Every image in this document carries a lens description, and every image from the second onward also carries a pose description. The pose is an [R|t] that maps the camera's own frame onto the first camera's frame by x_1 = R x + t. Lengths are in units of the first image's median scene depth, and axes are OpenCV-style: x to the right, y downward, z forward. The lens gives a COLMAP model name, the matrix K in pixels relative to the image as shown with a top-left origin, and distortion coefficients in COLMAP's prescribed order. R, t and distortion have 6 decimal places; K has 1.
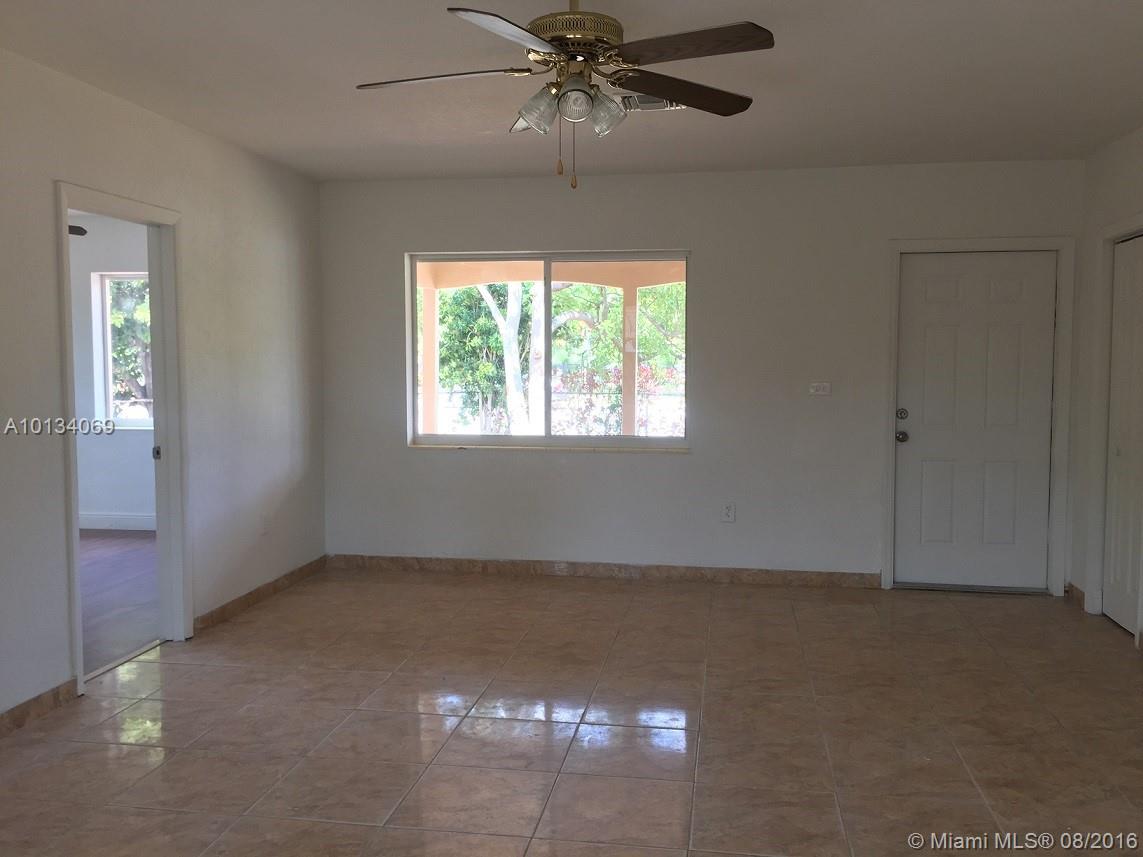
lens RADIAL K [[975.7, 0, 570.9], [0, 975.7, 428.5], [0, 0, 1]] dist [0.048253, -0.024826]
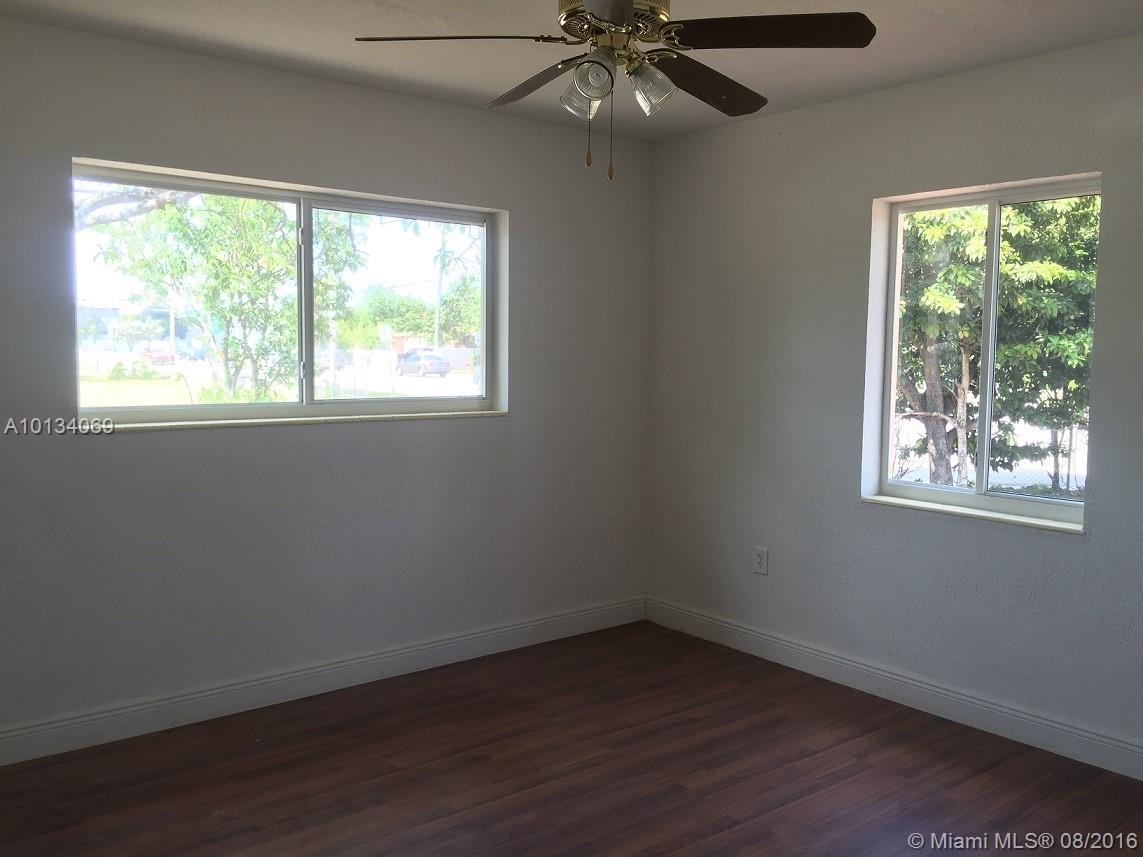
lens RADIAL K [[975.7, 0, 572.4], [0, 975.7, 432.9], [0, 0, 1]] dist [0.048253, -0.024826]
pose [[0.738115, 0.069230, -0.671114, -0.119857], [-0.062119, 0.997470, 0.034576, -0.022527], [0.671810, 0.016167, 0.740547, 0.248176]]
